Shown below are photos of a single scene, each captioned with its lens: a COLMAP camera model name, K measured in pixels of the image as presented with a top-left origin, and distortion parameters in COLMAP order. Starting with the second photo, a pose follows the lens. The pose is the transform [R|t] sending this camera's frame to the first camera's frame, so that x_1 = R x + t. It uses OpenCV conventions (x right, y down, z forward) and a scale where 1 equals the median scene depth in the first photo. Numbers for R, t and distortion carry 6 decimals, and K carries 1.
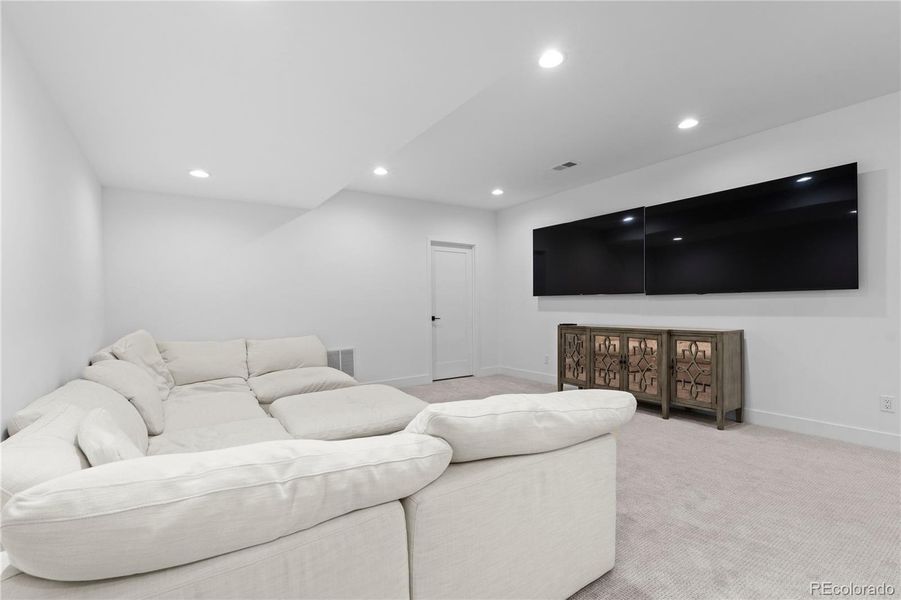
lens RADIAL K [[408.8, 0, 451.2], [0, 408.8, 315.6], [0, 0, 1]] dist [-0.000158, 0.000131]
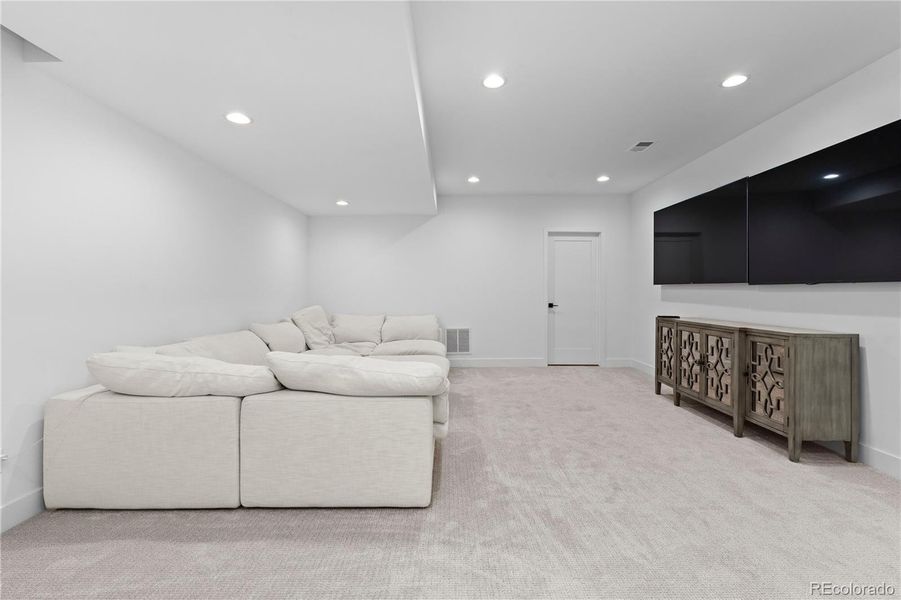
lens RADIAL K [[405.0, 0, 453.7], [0, 405.0, 291.9], [0, 0, 1]] dist [-0.003084, 0.000275]
pose [[0.823858, 0.014247, -0.566618, 0.503003], [-0.027228, 0.999525, -0.014457, -0.009400], [0.566143, 0.027338, 0.823854, 0.005452]]
